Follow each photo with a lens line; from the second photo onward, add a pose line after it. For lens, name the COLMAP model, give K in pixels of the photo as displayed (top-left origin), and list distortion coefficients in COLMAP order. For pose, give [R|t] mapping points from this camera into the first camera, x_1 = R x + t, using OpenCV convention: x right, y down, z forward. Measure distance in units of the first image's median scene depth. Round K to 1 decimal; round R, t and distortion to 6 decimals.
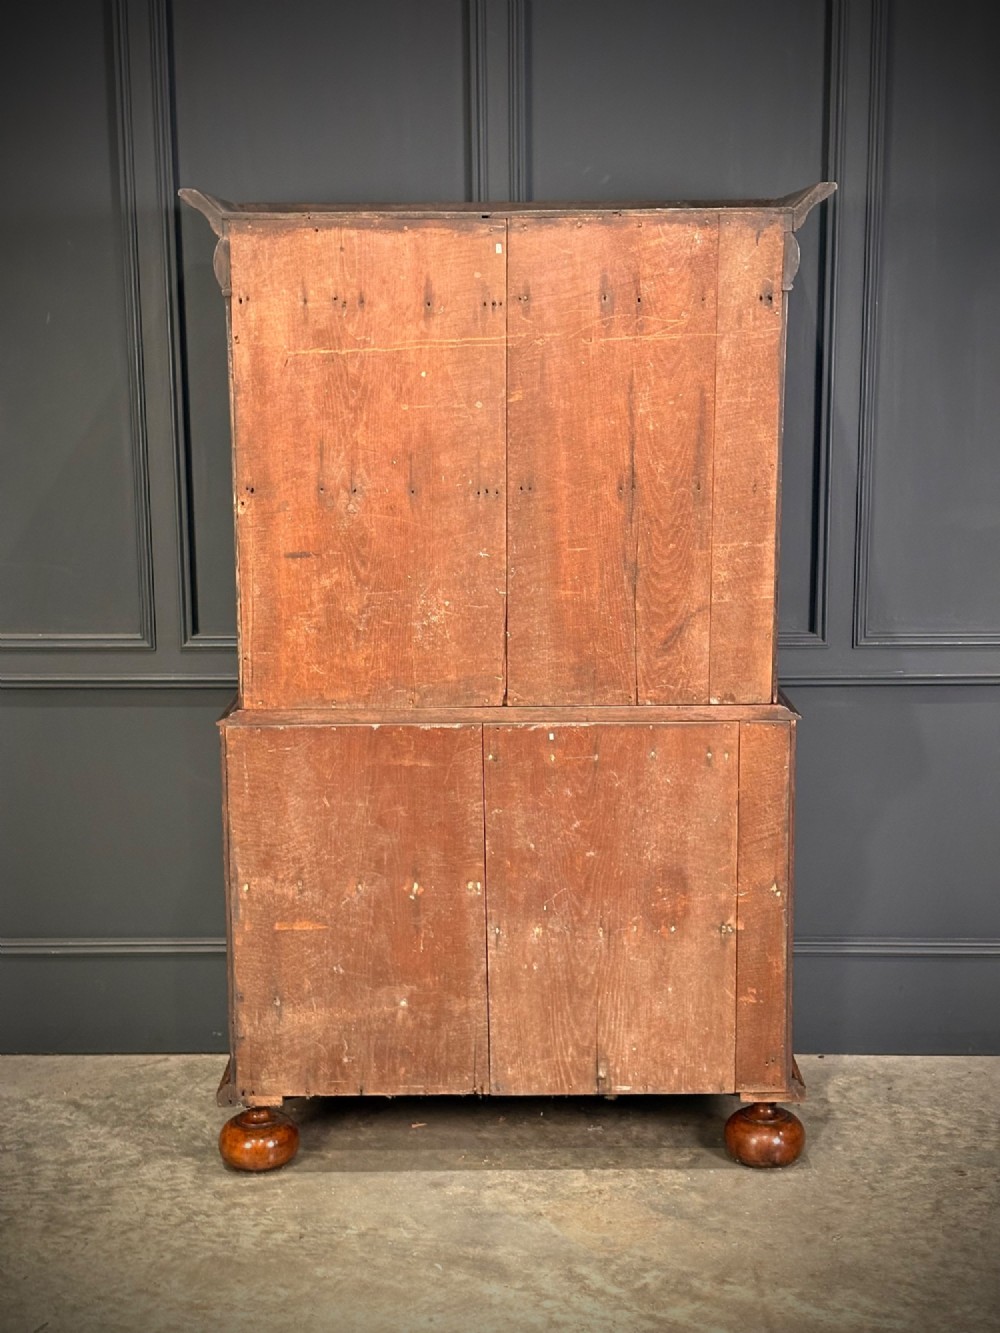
lens RADIAL K [[1983.1, 0, 500.0], [0, 1983.1, 666.5], [0, 0, 1]] dist [0.186193, -0.530880]
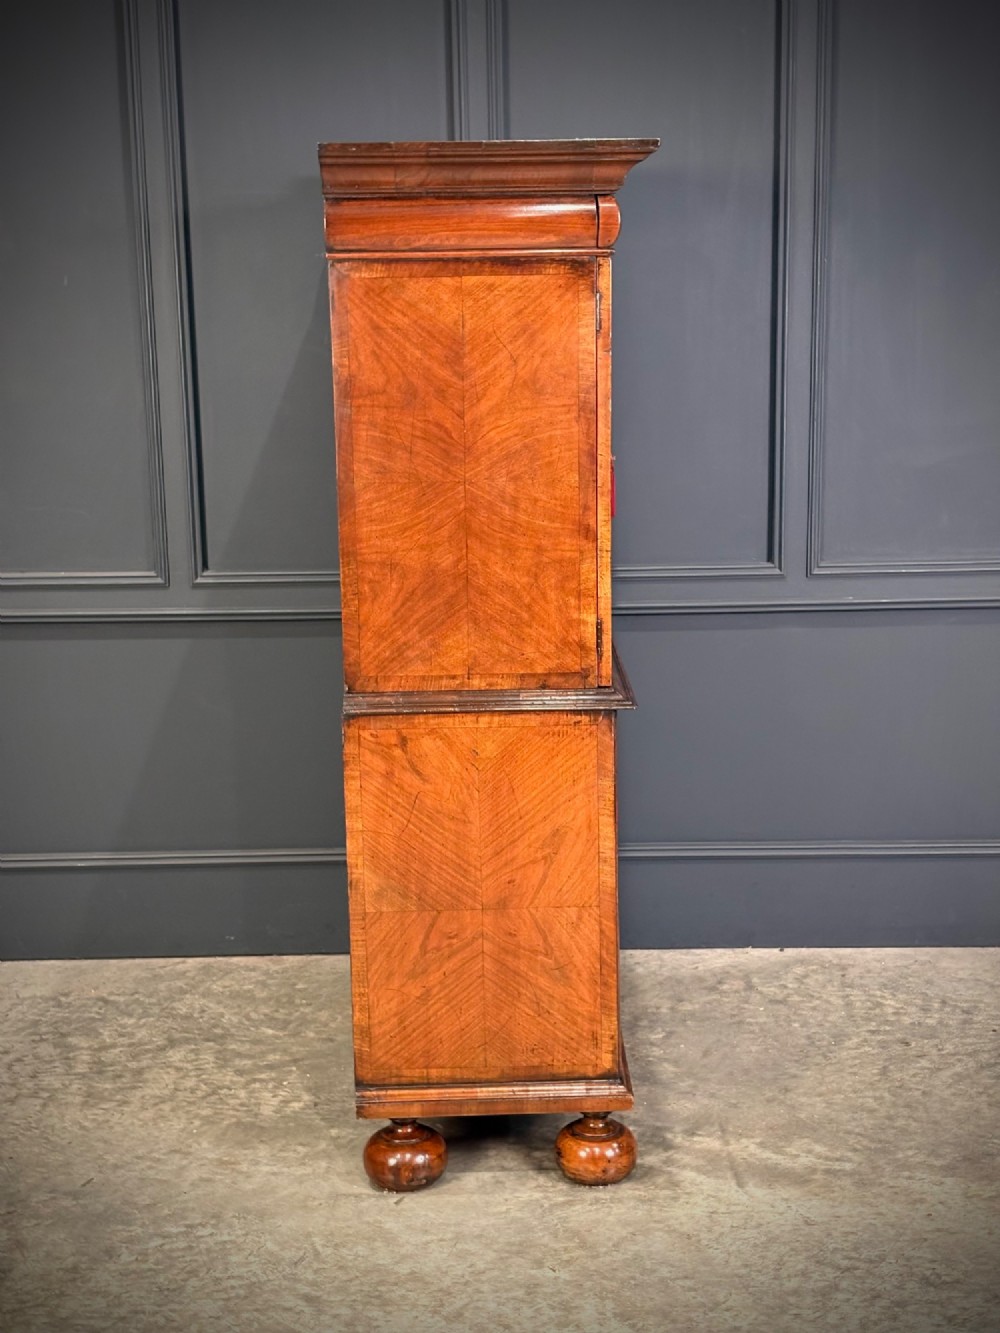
lens RADIAL K [[1992.4, 0, 498.3], [0, 1992.4, 663.2], [0, 0, 1]] dist [0.144435, -0.022172]
pose [[0.999835, -0.012724, 0.012970, -0.008517], [0.012498, 0.999772, 0.017307, 0.019553], [-0.013187, -0.017142, 0.999766, -0.111040]]
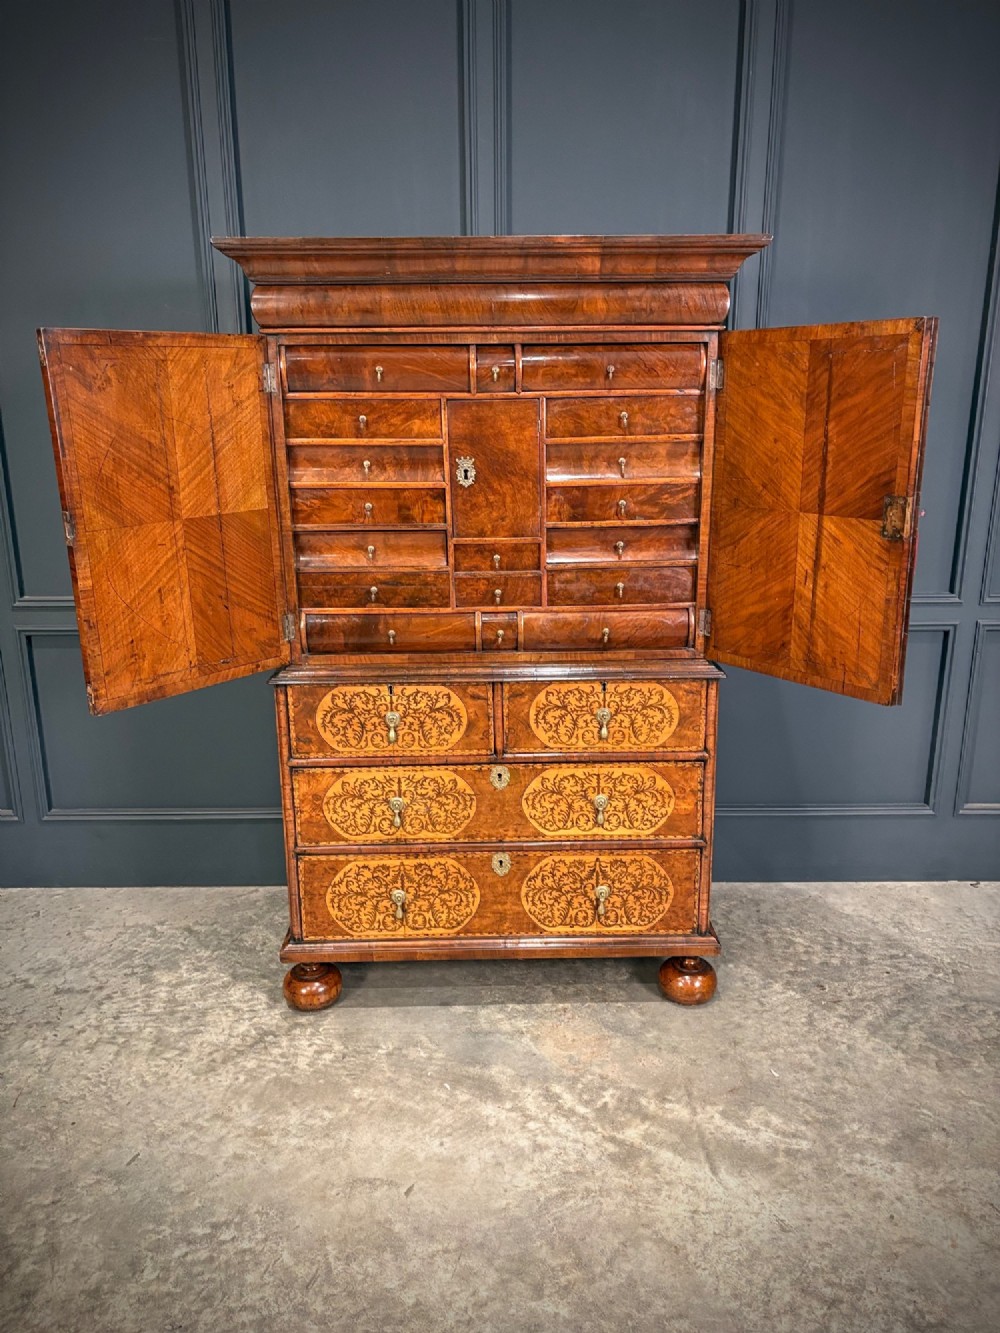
lens RADIAL K [[989.7, 0, 502.9], [0, 989.7, 670.6], [0, 0, 1]] dist [0.033434, -0.003673]
pose [[0.999542, -0.004638, 0.029912, -0.011520], [0.002001, 0.996154, 0.087591, -0.028733], [-0.030203, -0.087492, 0.995707, 0.348559]]
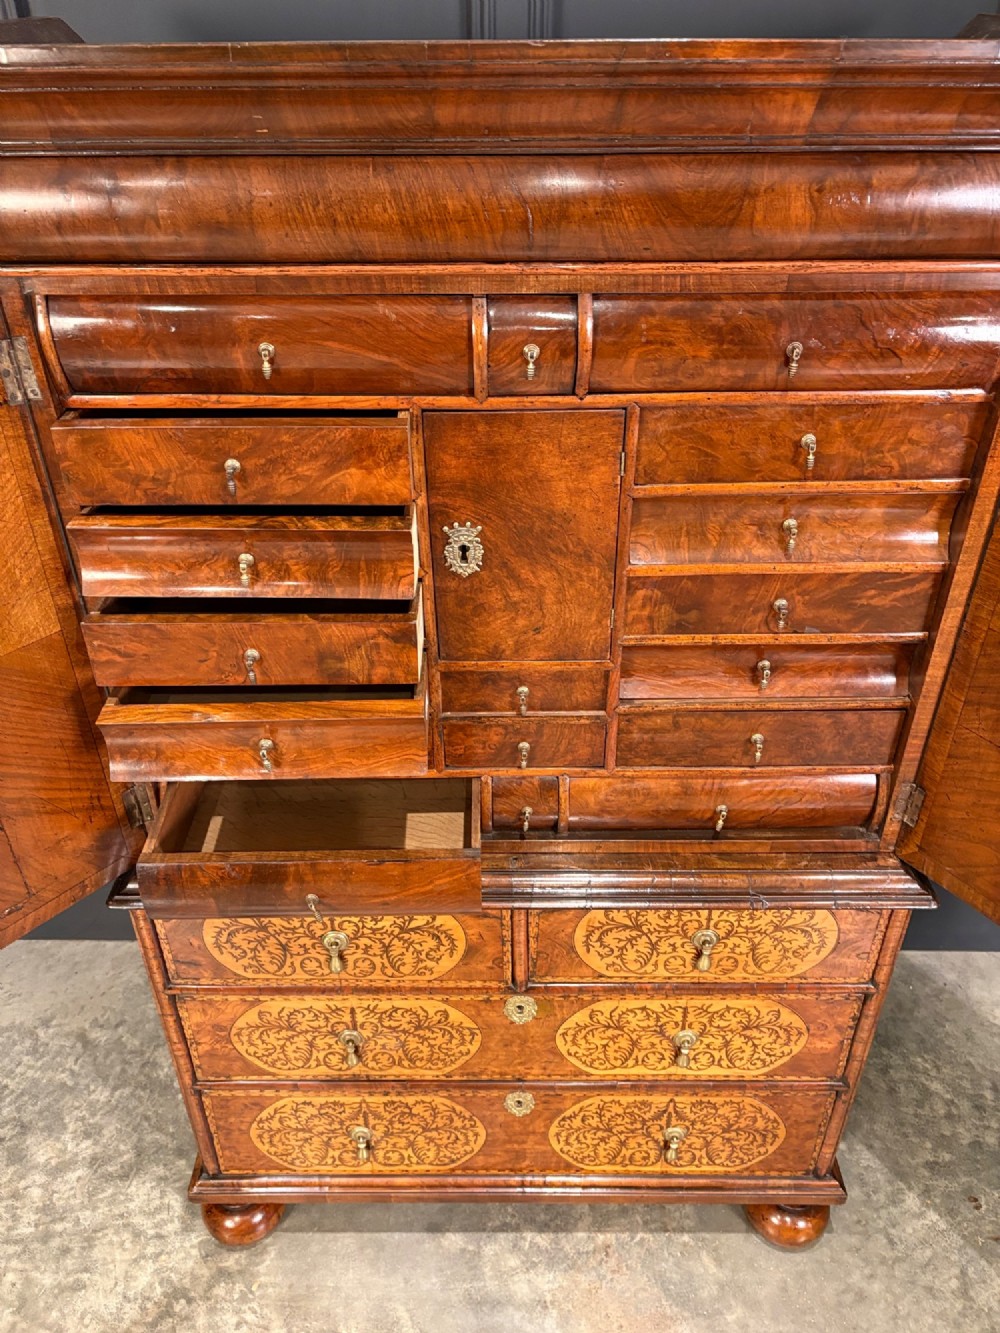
lens RADIAL K [[997.4, 0, 494.2], [0, 997.4, 652.9], [0, 0, 1]] dist [-0.004137, 0.002596]
pose [[0.999918, 0.002697, 0.012513, -0.010025], [-0.007400, 0.919469, 0.393093, -0.184856], [-0.010445, -0.393153, 0.919414, 0.684572]]
